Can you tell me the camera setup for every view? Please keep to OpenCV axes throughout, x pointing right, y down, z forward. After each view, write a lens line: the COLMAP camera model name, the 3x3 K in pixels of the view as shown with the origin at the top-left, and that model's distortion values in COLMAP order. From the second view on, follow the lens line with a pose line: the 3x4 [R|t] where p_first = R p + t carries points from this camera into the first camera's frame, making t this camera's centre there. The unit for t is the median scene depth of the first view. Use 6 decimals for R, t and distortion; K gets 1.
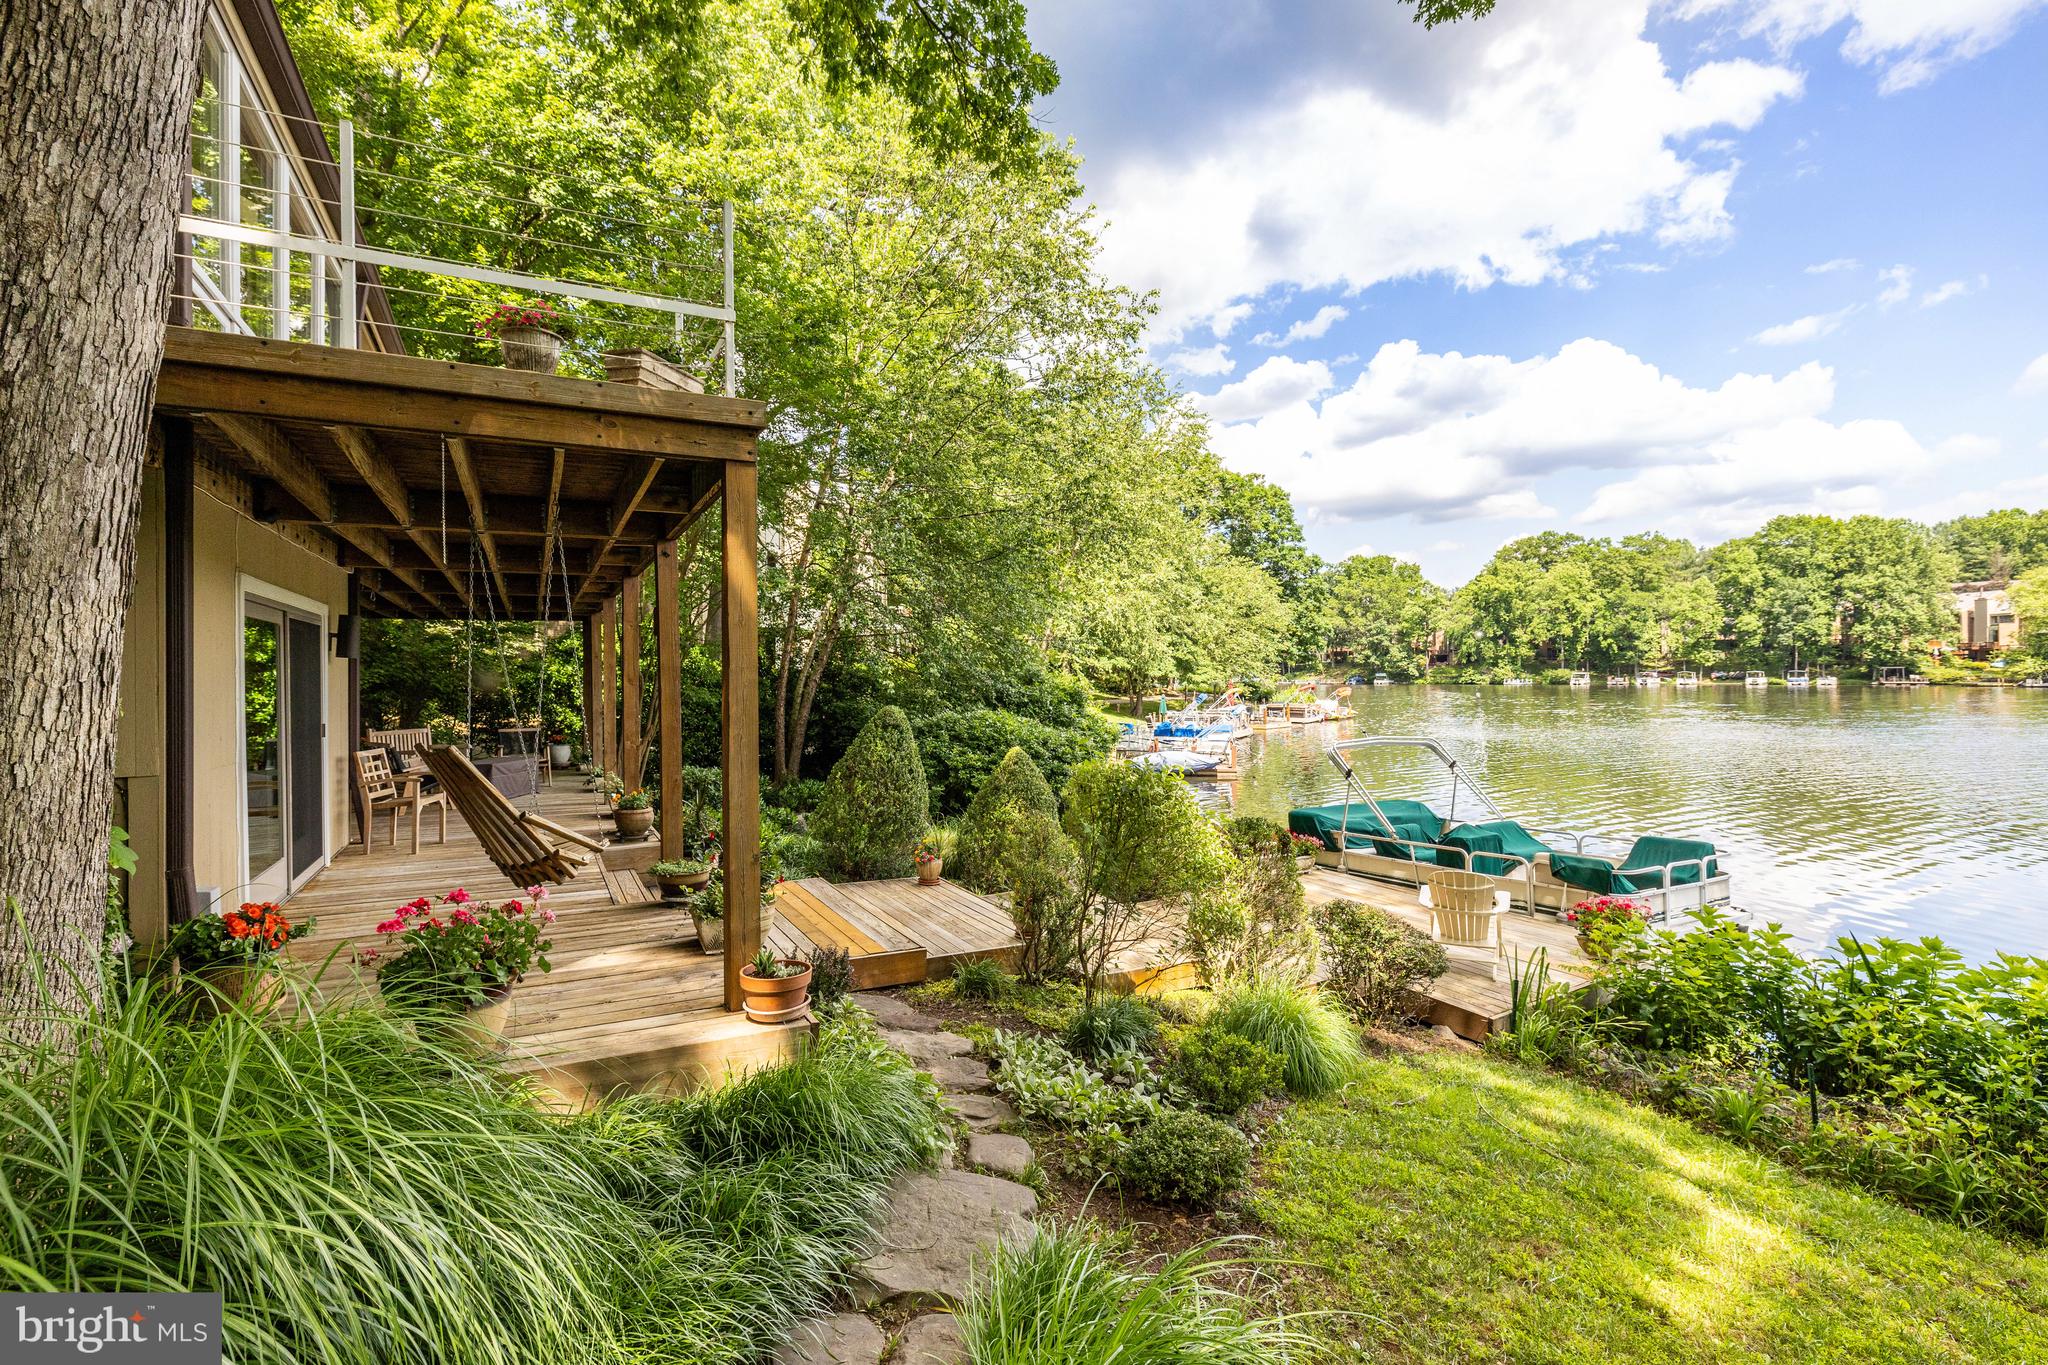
lens RADIAL K [[949.2, 0, 1025.1], [0, 949.2, 670.6], [0, 0, 1]] dist [0.001210, 0.003119]
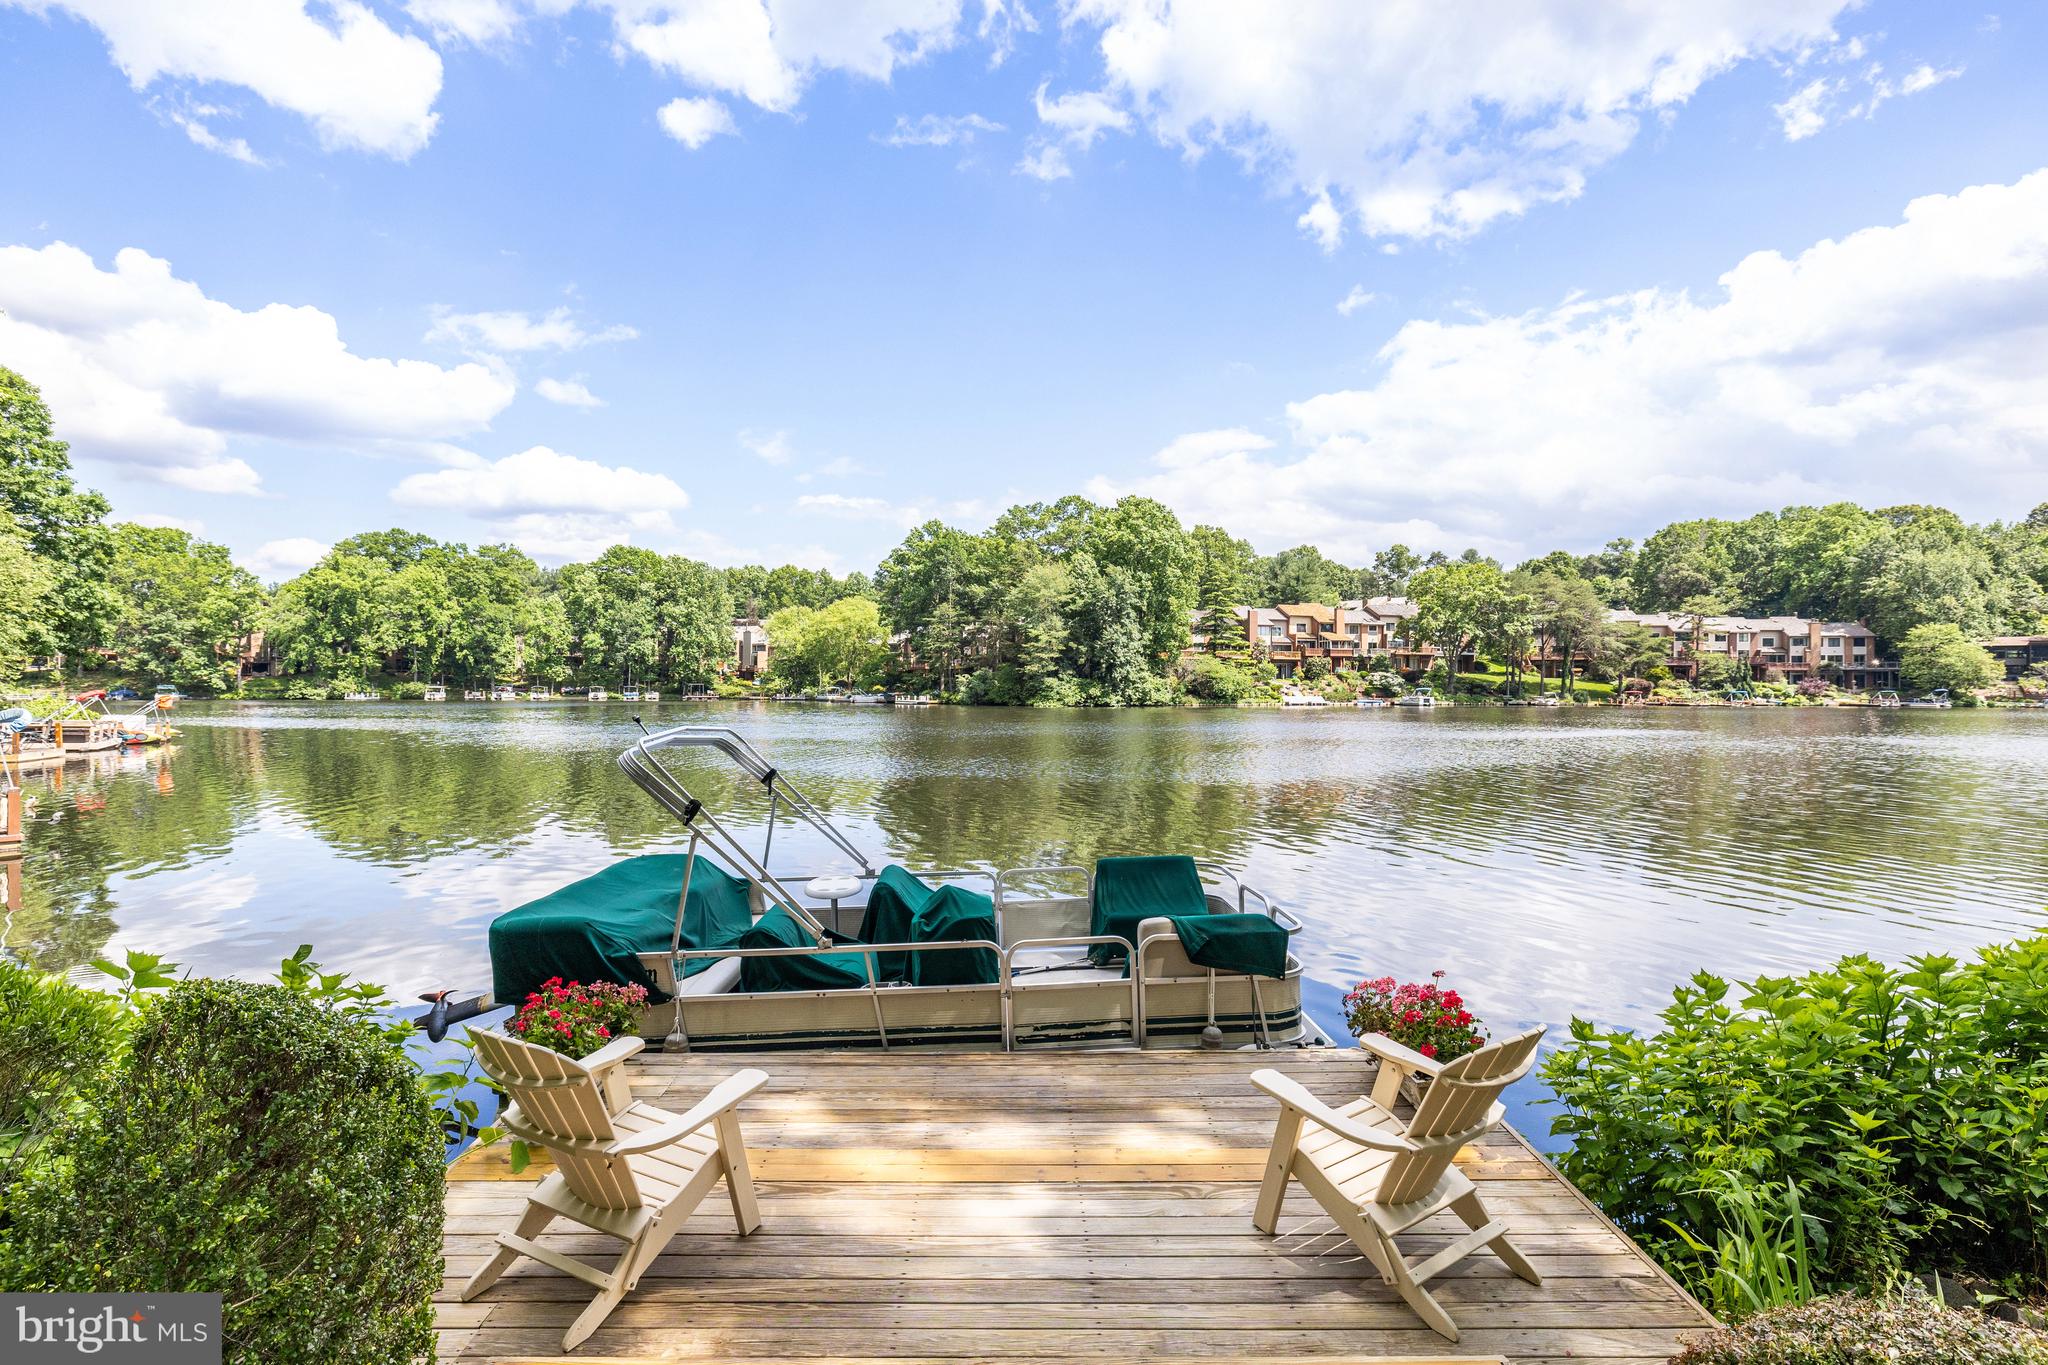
lens RADIAL K [[987.1, 0, 1010.4], [0, 987.1, 681.2], [0, 0, 1]] dist [-0.008179, 0.002797]
pose [[0.464091, 0.015866, 0.885645, 0.016679], [-0.008065, 0.999874, -0.013686, 0.055627], [-0.885751, -0.000791, 0.464160, 0.672396]]
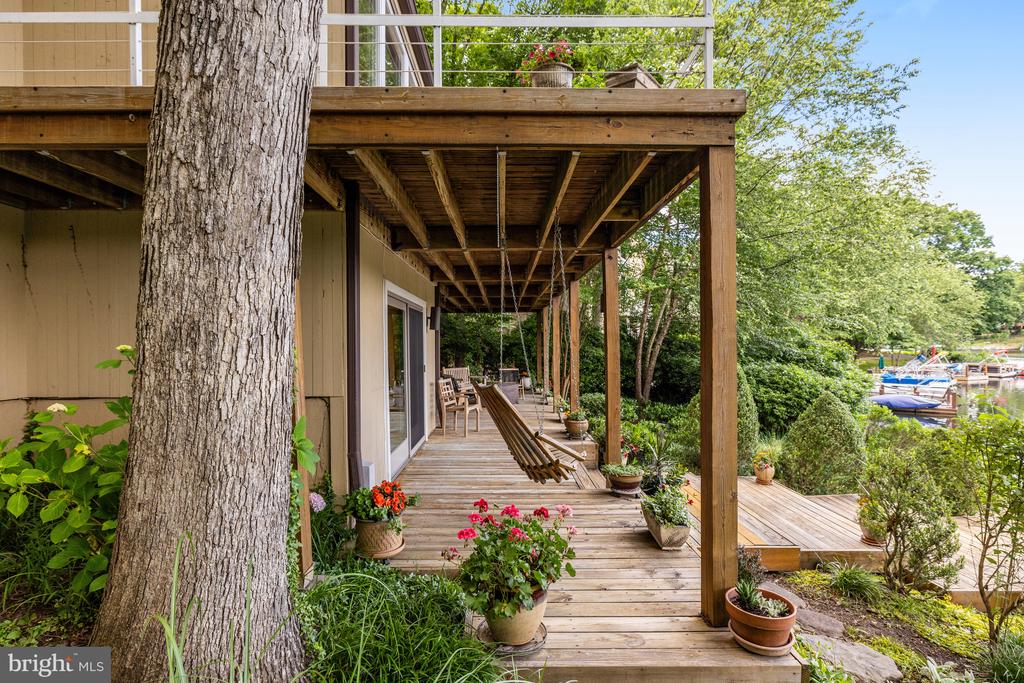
lens RADIAL K [[493.6, 0, 509.4], [0, 493.6, 351.3], [0, 0, 1]] dist [-0.008179, 0.002797]
pose [[0.893000, 0.010114, -0.449943, -0.097545], [0.000165, 0.999740, 0.022802, 0.004371], [0.450056, -0.020436, 0.892766, 0.134031]]
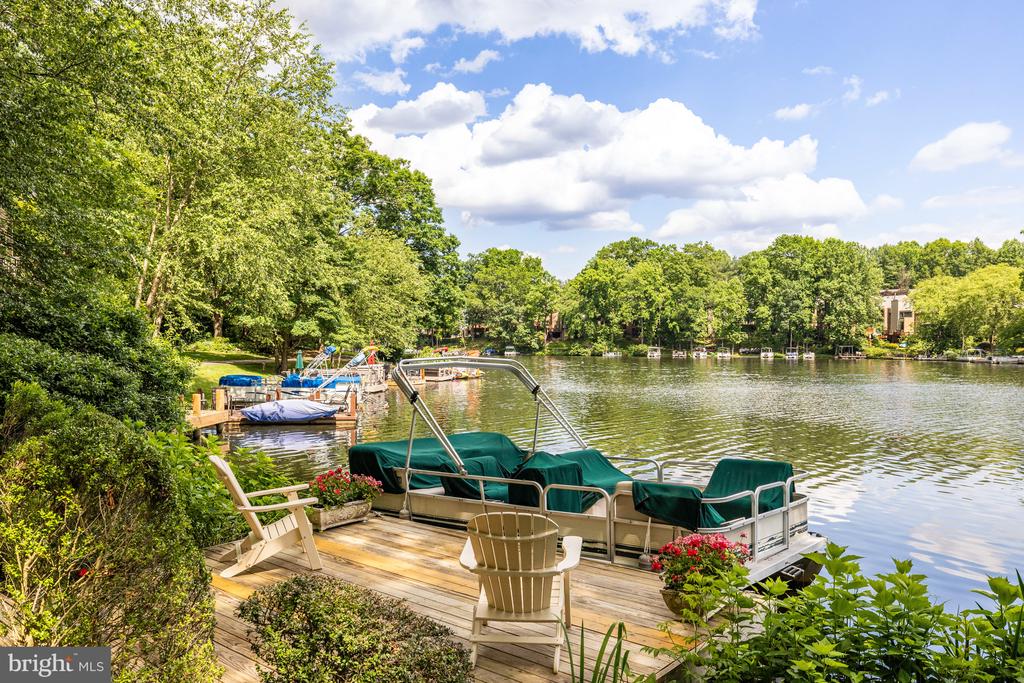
lens RADIAL K [[813.0, 0, 513.1], [0, 813.0, 358.8], [0, 0, 1]] dist [0.006026, 0.004835]
pose [[0.936501, 0.009774, 0.350528, 0.174668], [-0.015037, 0.999811, 0.012297, 0.065768], [-0.350342, -0.016787, 0.936472, 0.317399]]
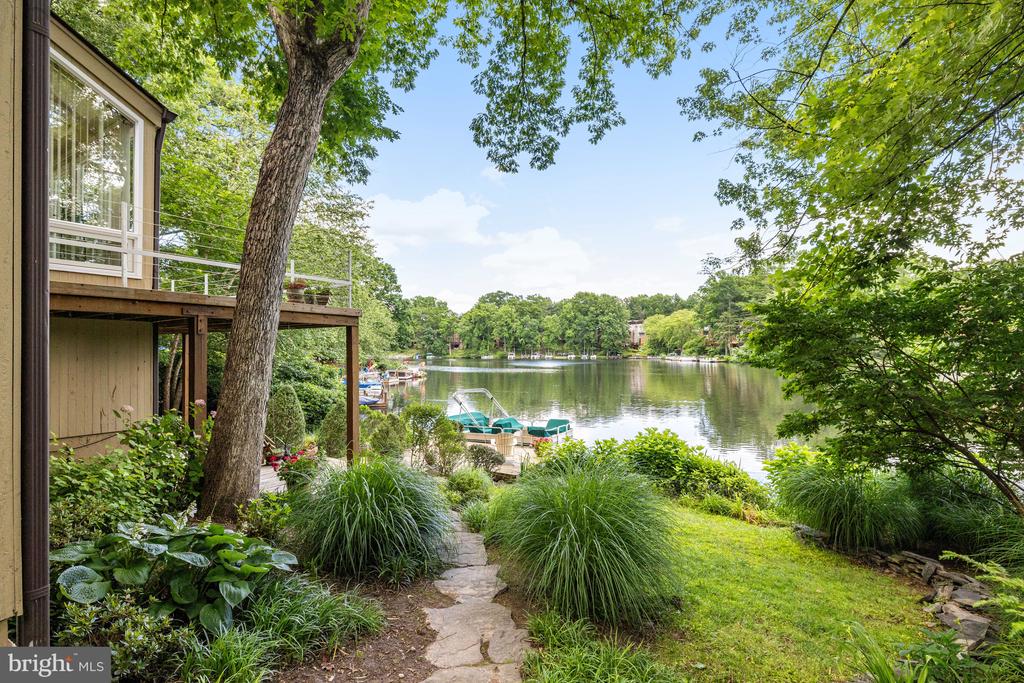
lens RADIAL K [[493.6, 0, 520.4], [0, 493.6, 327.4], [0, 0, 1]] dist [-0.008179, 0.002797]
pose [[0.850984, 0.029958, 0.524336, -0.277311], [-0.007190, 0.998943, -0.045406, -0.050920], [-0.525142, 0.034870, 0.850300, -0.332131]]
